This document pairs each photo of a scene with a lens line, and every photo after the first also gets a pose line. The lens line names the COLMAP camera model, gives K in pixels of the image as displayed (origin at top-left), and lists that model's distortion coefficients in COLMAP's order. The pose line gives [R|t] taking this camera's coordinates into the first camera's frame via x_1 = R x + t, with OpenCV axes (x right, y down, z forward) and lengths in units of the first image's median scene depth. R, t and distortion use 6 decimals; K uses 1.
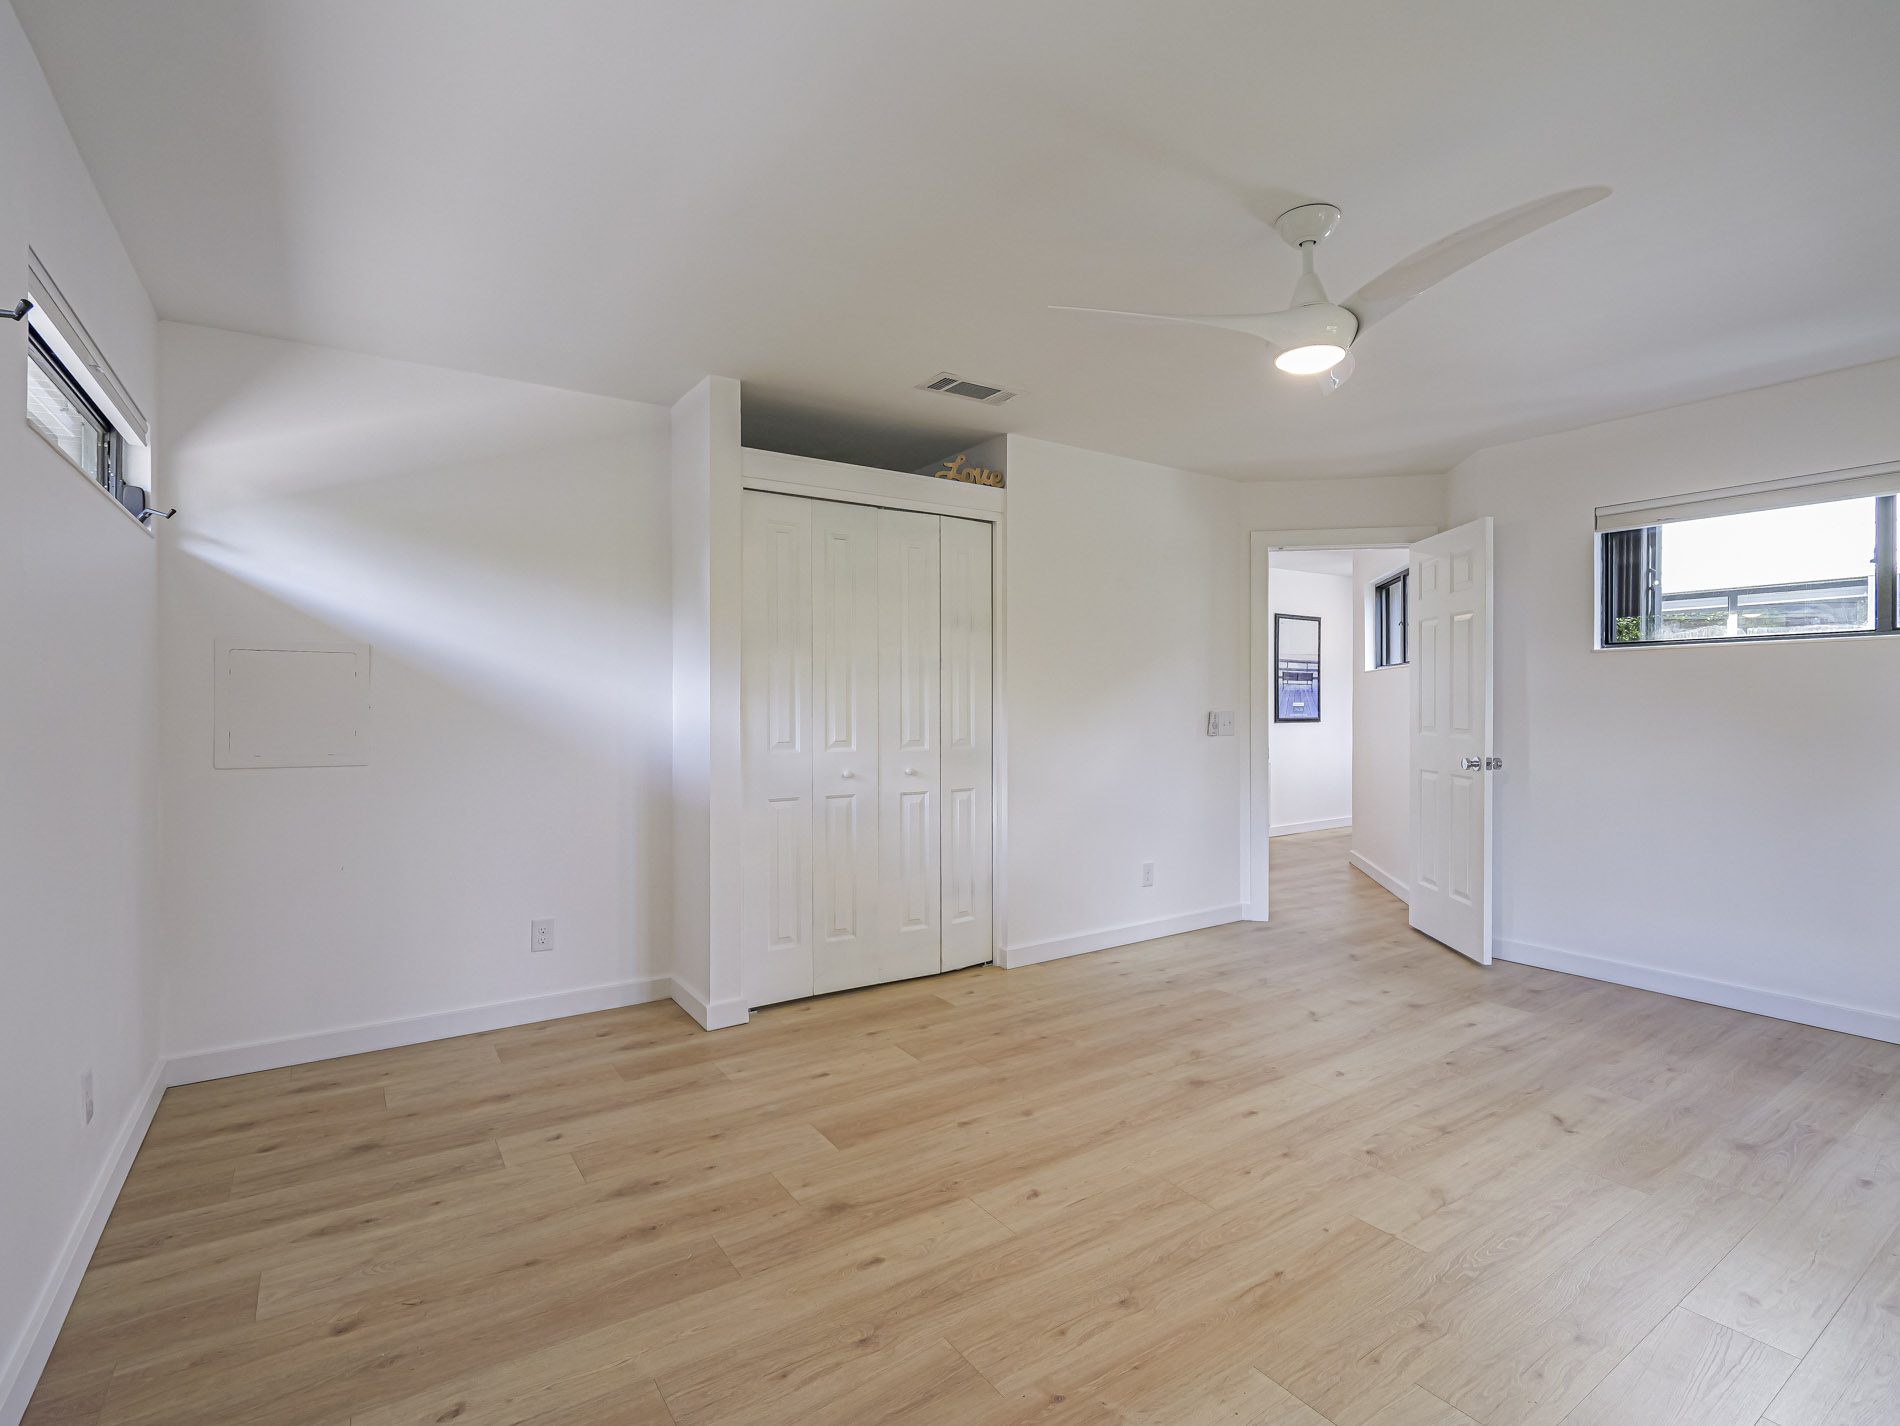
lens RADIAL K [[922.5, 0, 954.5], [0, 922.5, 714.5], [0, 0, 1]] dist [-0.006172, -0.000229]
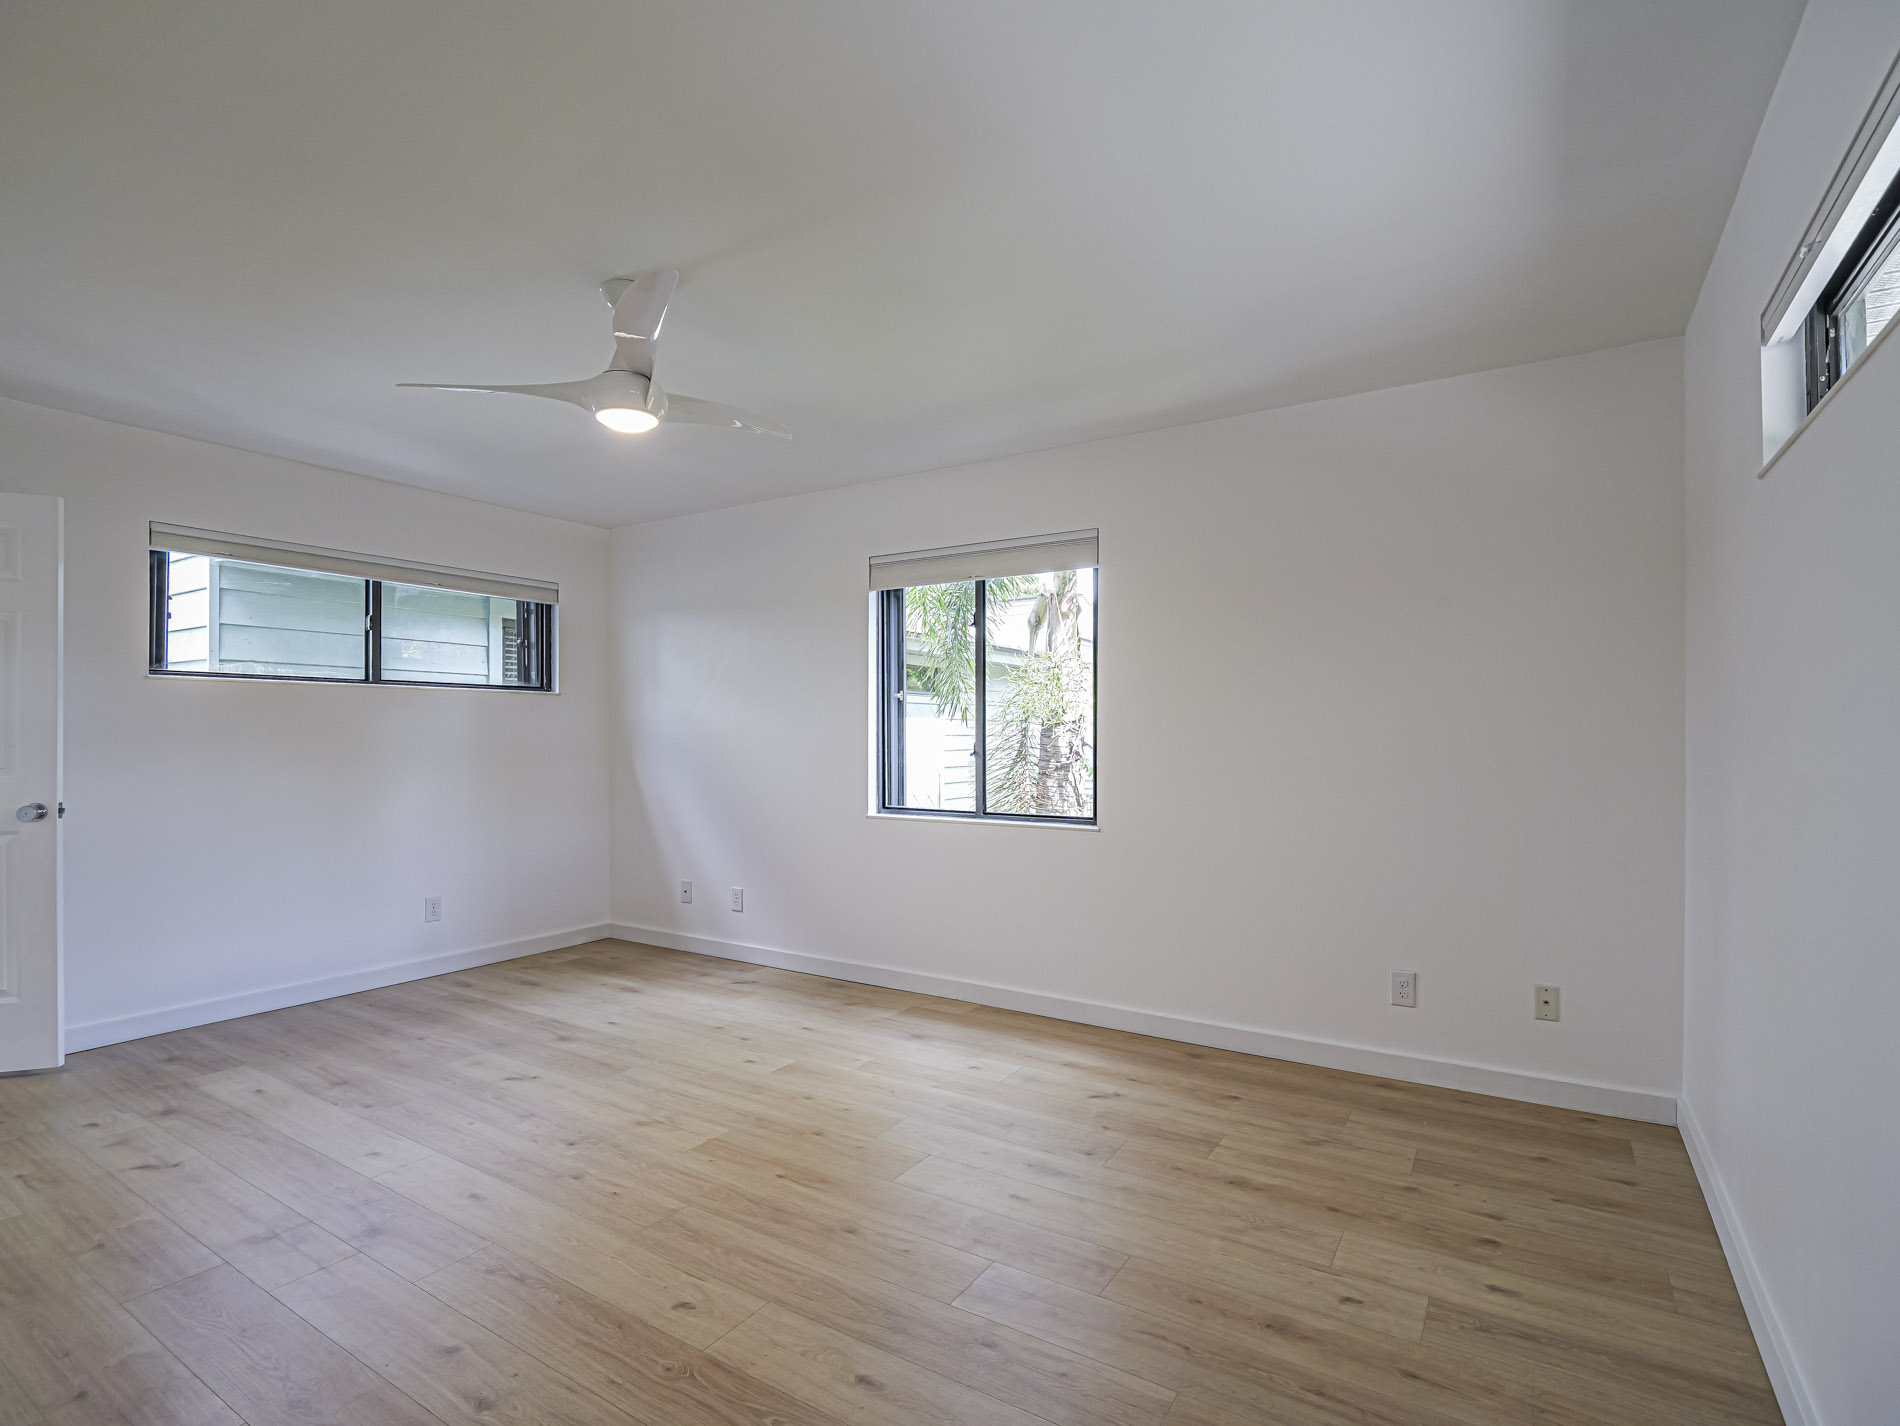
lens RADIAL K [[935.3, 0, 935.7], [0, 935.3, 757.2], [0, 0, 1]] dist [-0.005310, -0.000635]
pose [[-0.390376, -0.015382, 0.920527, -0.526122], [0.010511, 0.999721, 0.021163, -0.000684], [-0.920596, 0.017937, -0.390105, 0.740706]]
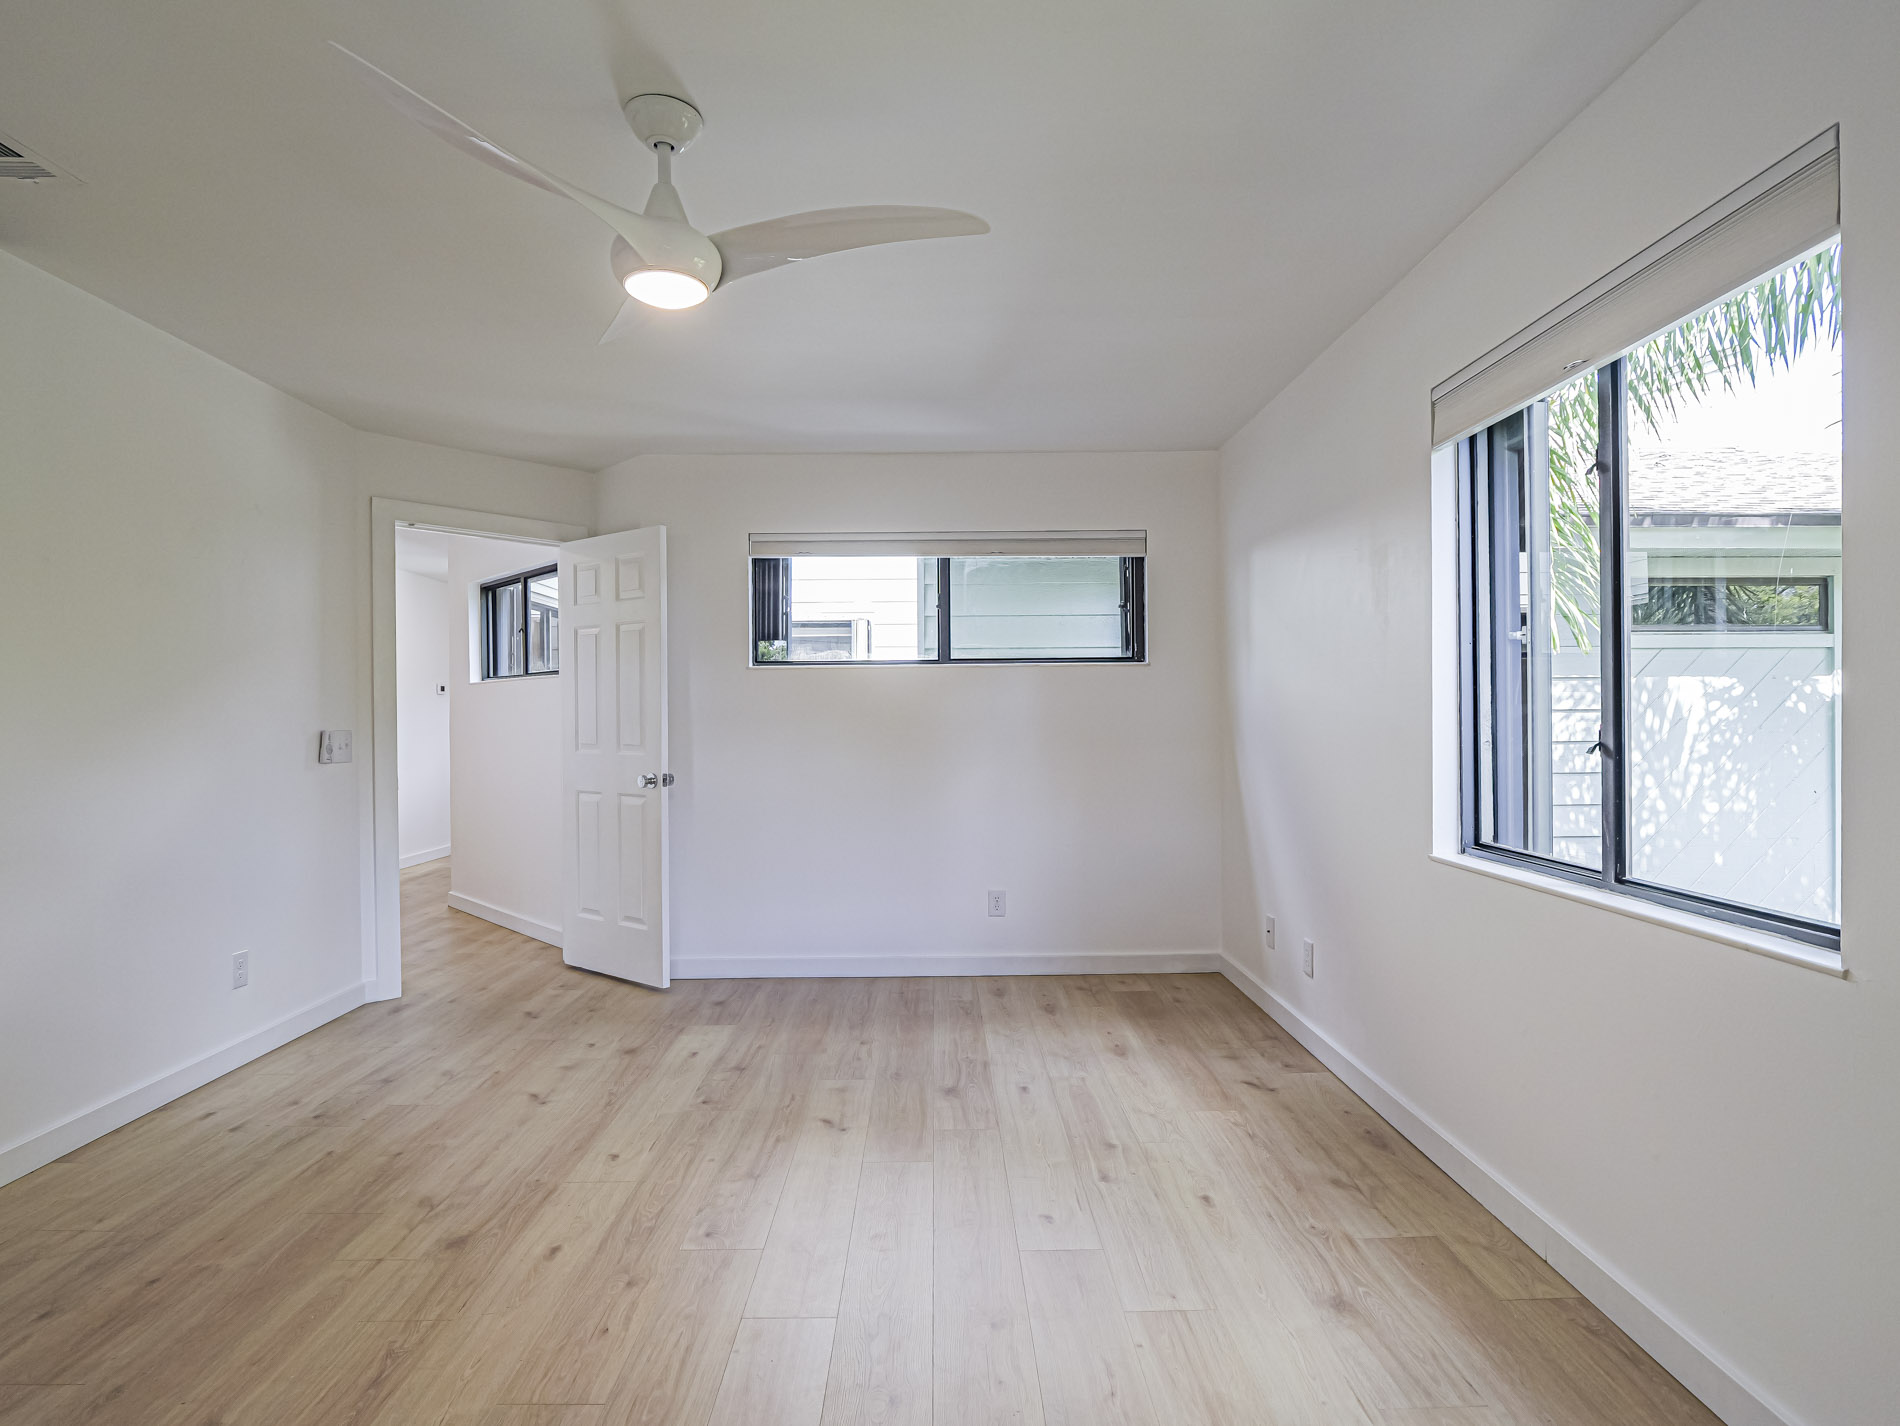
lens RADIAL K [[979.4, 0, 945.3], [0, 979.4, 725.9], [0, 0, 1]] dist [-0.003661, -0.000036]
pose [[0.556297, -0.008027, 0.830945, -0.132922], [0.015681, 0.999877, -0.000839, 0.002205], [-0.830836, 0.013497, 0.556354, 0.215393]]
